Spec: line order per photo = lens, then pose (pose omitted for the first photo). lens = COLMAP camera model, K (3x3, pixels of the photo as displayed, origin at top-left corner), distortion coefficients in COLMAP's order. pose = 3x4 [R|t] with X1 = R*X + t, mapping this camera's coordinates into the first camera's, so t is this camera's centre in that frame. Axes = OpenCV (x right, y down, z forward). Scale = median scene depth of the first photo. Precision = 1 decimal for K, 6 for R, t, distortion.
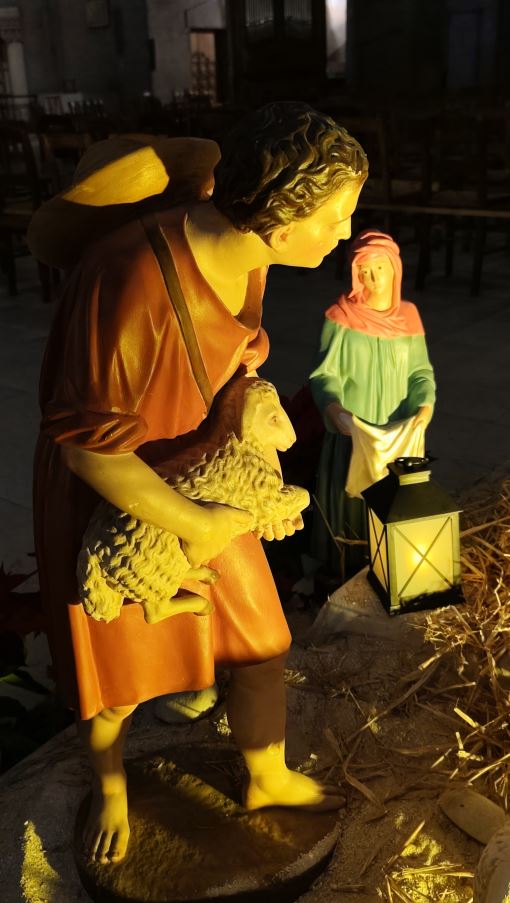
lens RADIAL K [[936.6, 0, 255.0], [0, 936.6, 451.5], [0, 0, 1]] dist [0.005305, 0.001585]
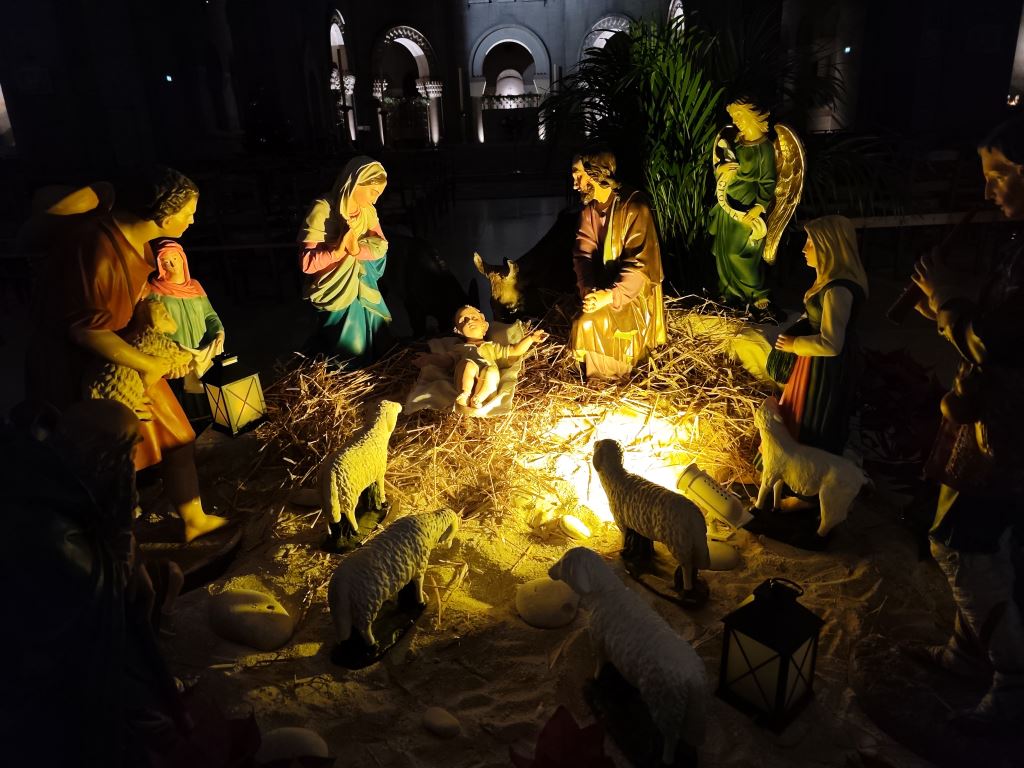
lens RADIAL K [[698.2, 0, 512.0], [0, 698.2, 384.0], [0, 0, 1]] dist [0.031554, -0.002147]
pose [[0.778680, -0.209579, 0.591384, -0.366491], [0.245824, 0.969113, 0.019763, 0.290489], [-0.577260, 0.129987, 0.806148, -0.733595]]
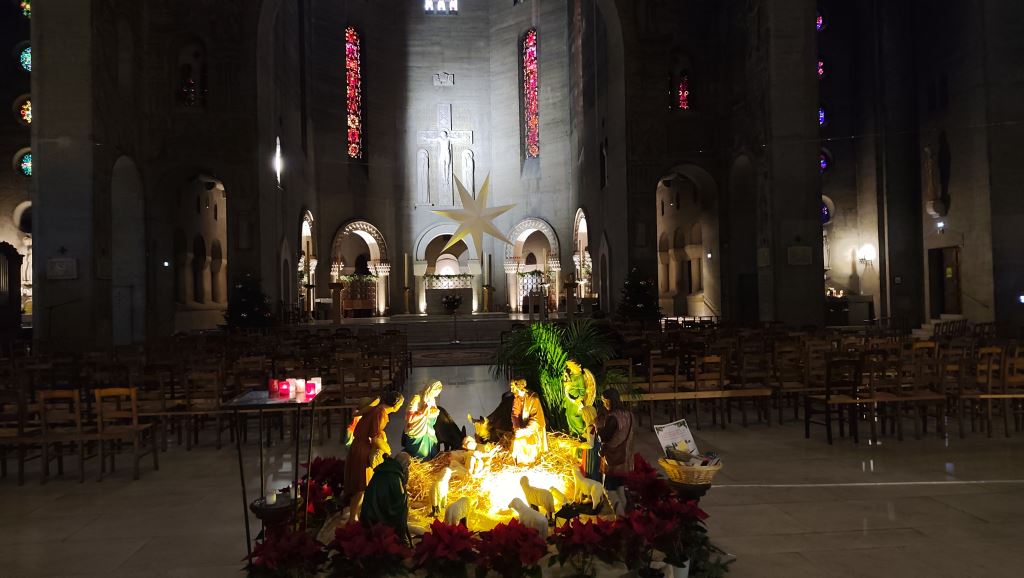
lens RADIAL K [[683.0, 0, 512.0], [0, 683.0, 289.0], [0, 0, 1]] dist [0.003976, 0.000016]
pose [[0.712379, 0.025085, 0.701346, -3.046448], [0.257652, 0.920225, -0.294619, 0.725391], [-0.652787, 0.390584, 0.649086, -3.439563]]
